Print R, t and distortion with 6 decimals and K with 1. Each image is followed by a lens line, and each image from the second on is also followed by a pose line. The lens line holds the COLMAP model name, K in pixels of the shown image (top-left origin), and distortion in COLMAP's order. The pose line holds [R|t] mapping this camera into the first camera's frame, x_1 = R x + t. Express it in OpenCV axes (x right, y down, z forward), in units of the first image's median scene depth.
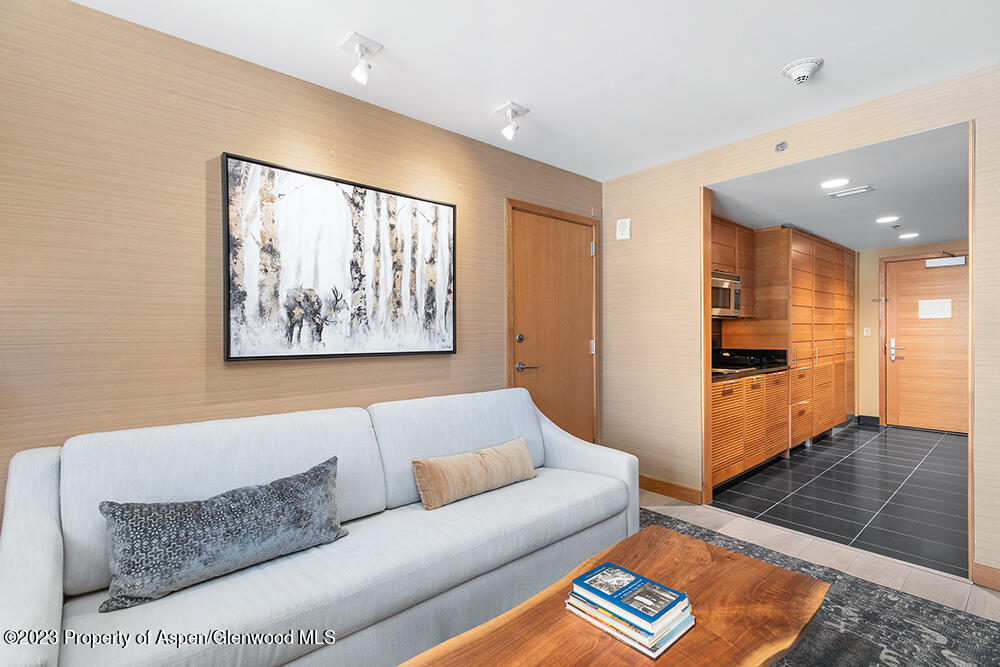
lens RADIAL K [[466.9, 0, 500.0], [0, 466.9, 333.5], [0, 0, 1]] dist [0.012481, -0.000375]
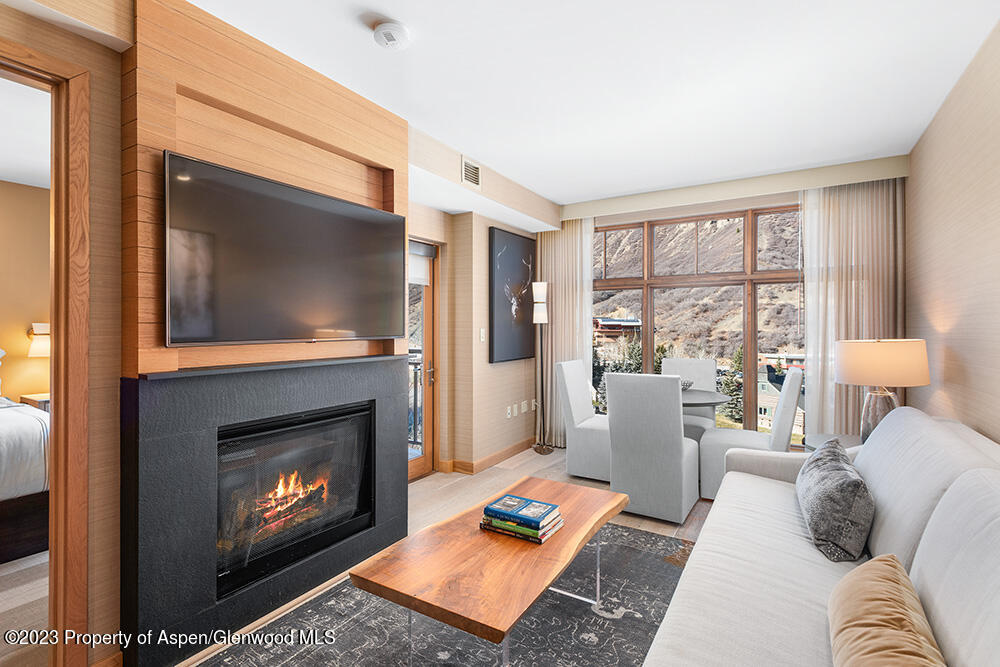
lens RADIAL K [[475.9, 0, 504.6], [0, 475.9, 326.6], [0, 0, 1]] dist [0.018524, -0.000322]
pose [[-0.953288, 0.009799, -0.301904, 0.378012], [0.008361, 0.999947, 0.006054, -0.019526], [0.301947, 0.003246, -0.953319, 1.177097]]
